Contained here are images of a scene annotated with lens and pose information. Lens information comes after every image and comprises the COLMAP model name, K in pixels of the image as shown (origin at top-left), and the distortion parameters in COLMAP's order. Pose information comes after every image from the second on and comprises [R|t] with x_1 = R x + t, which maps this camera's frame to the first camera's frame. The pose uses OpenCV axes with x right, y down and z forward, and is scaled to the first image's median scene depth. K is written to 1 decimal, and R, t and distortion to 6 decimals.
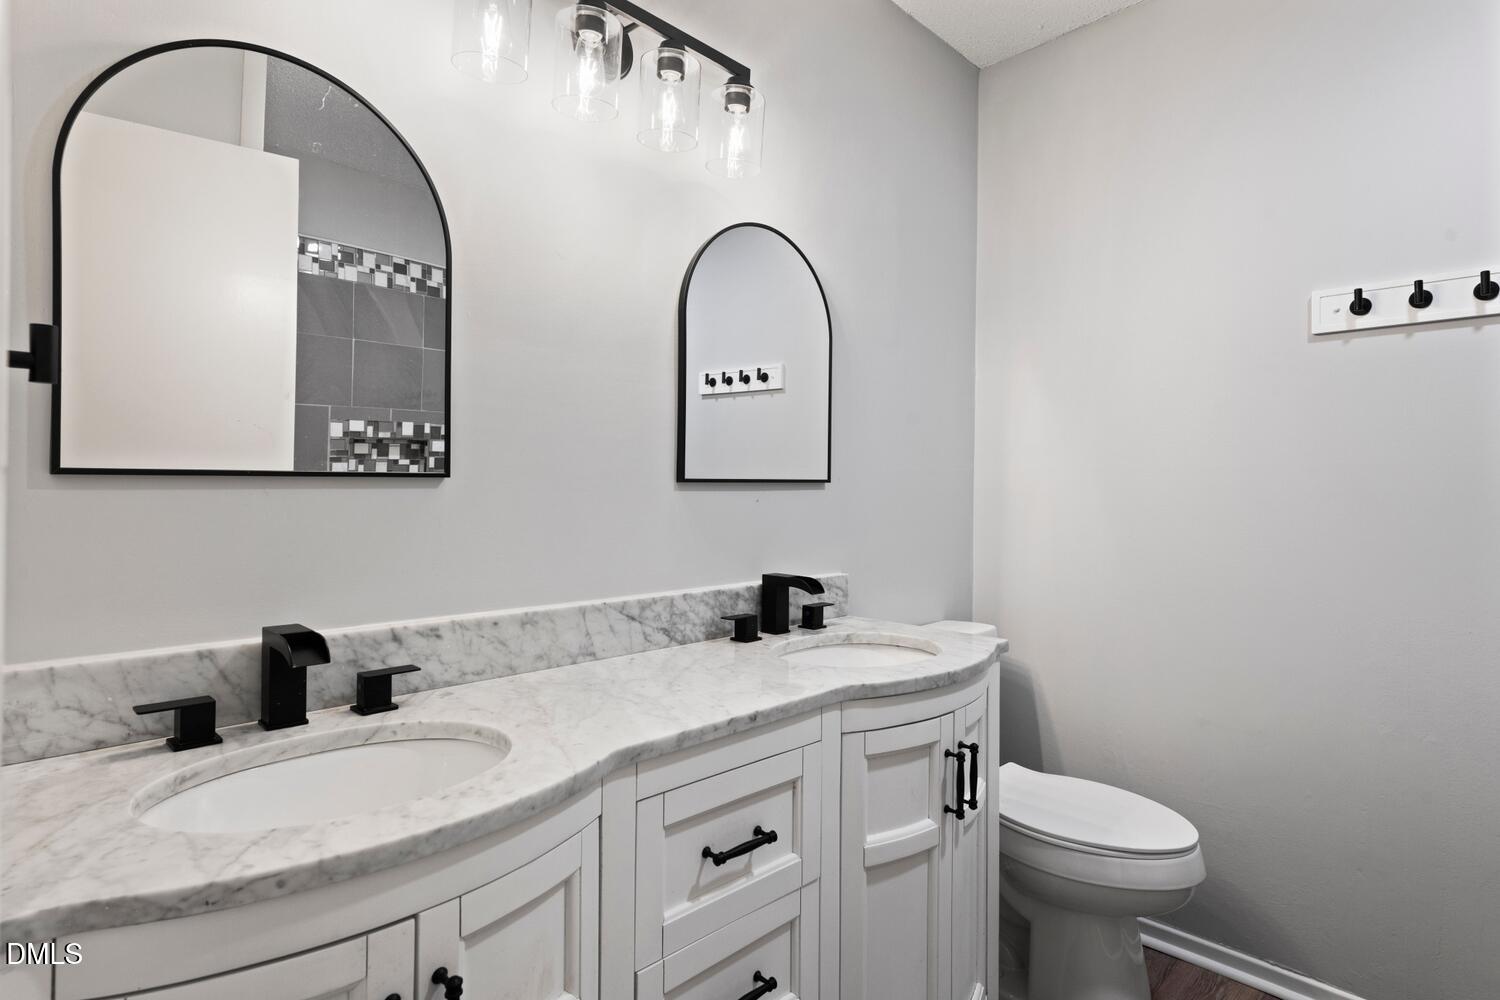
lens RADIAL K [[820.4, 0, 749.1], [0, 820.4, 477.7], [0, 0, 1]] dist [0.000888, 0.000055]
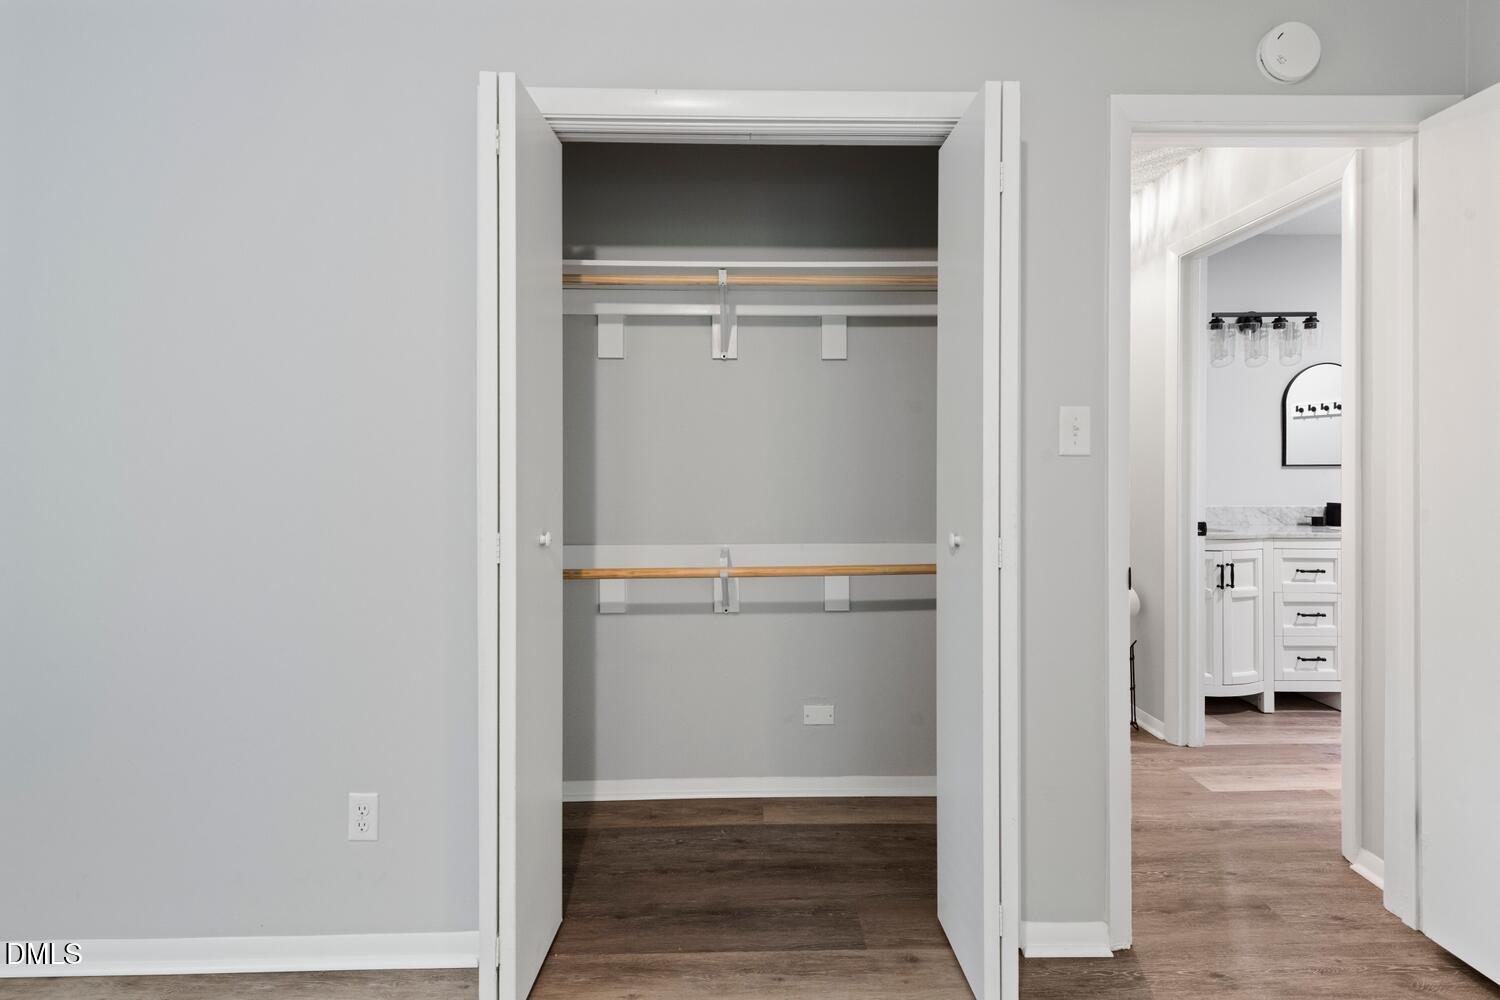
lens RADIAL K [[642.3, 0, 748.1], [0, 642.3, 462.3], [0, 0, 1]] dist [0.002927, 0.000303]
pose [[0.725078, -0.010523, -0.688587, 0.095487], [0.007433, 0.999945, -0.007454, -0.003689], [0.688627, 0.000287, 0.725116, -1.742223]]
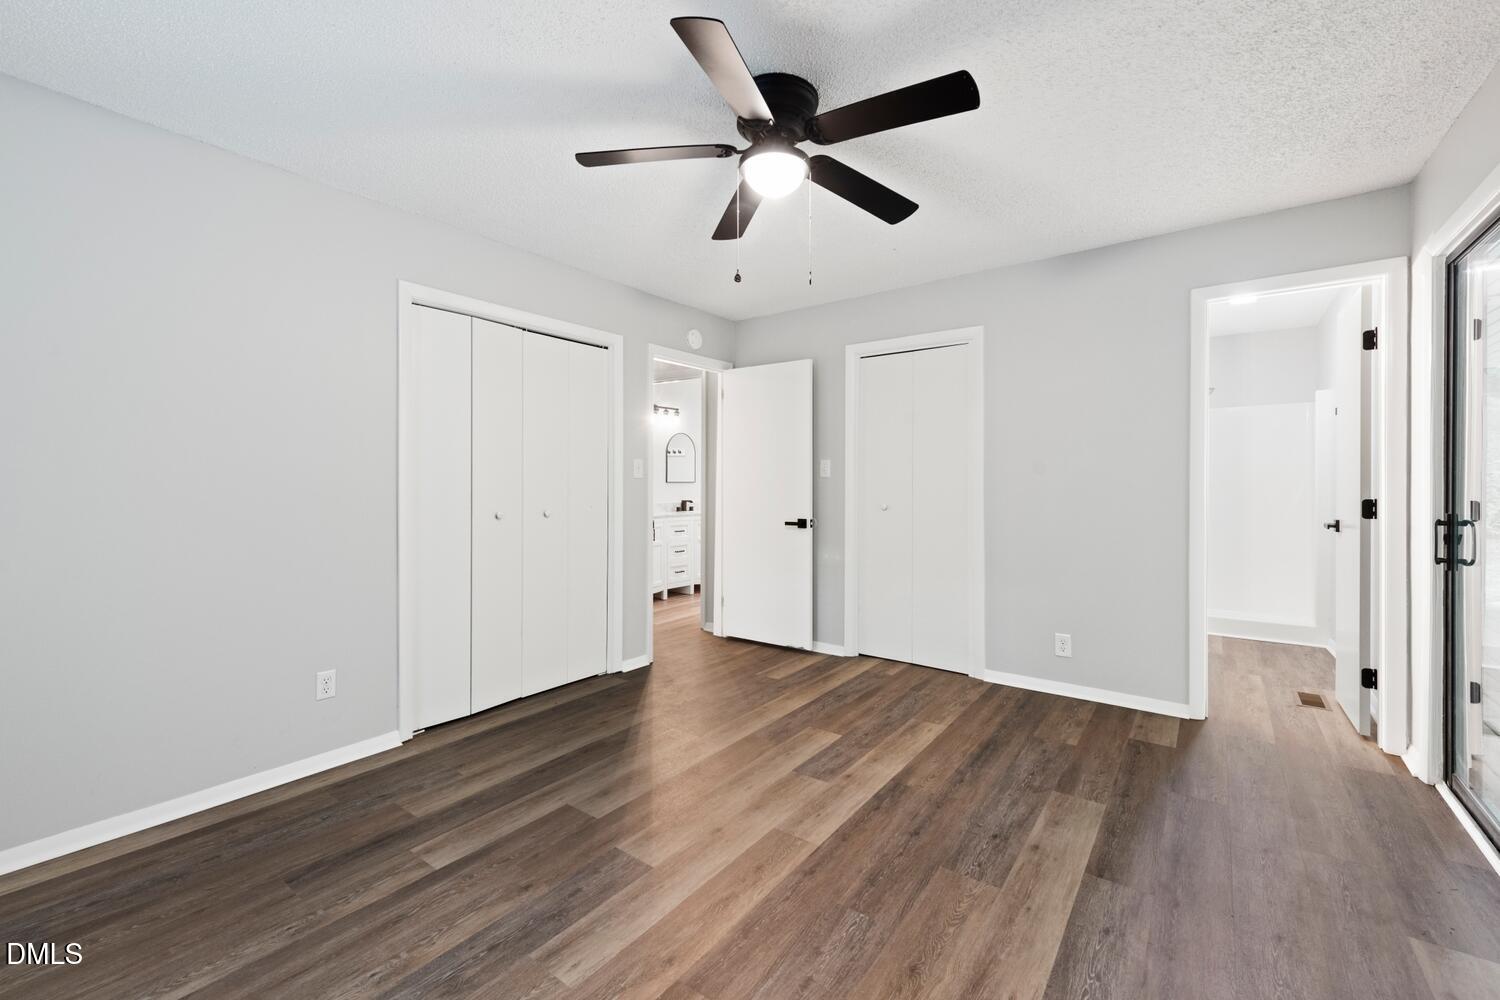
lens RADIAL K [[606.7, 0, 750.8], [0, 606.7, 481.7], [0, 0, 1]] dist [-0.000884, -0.000100]
pose [[0.989602, -0.008611, 0.143573, -0.106272], [0.008289, 0.999962, 0.002839, -0.005994], [-0.143592, -0.001619, 0.989636, -3.045795]]
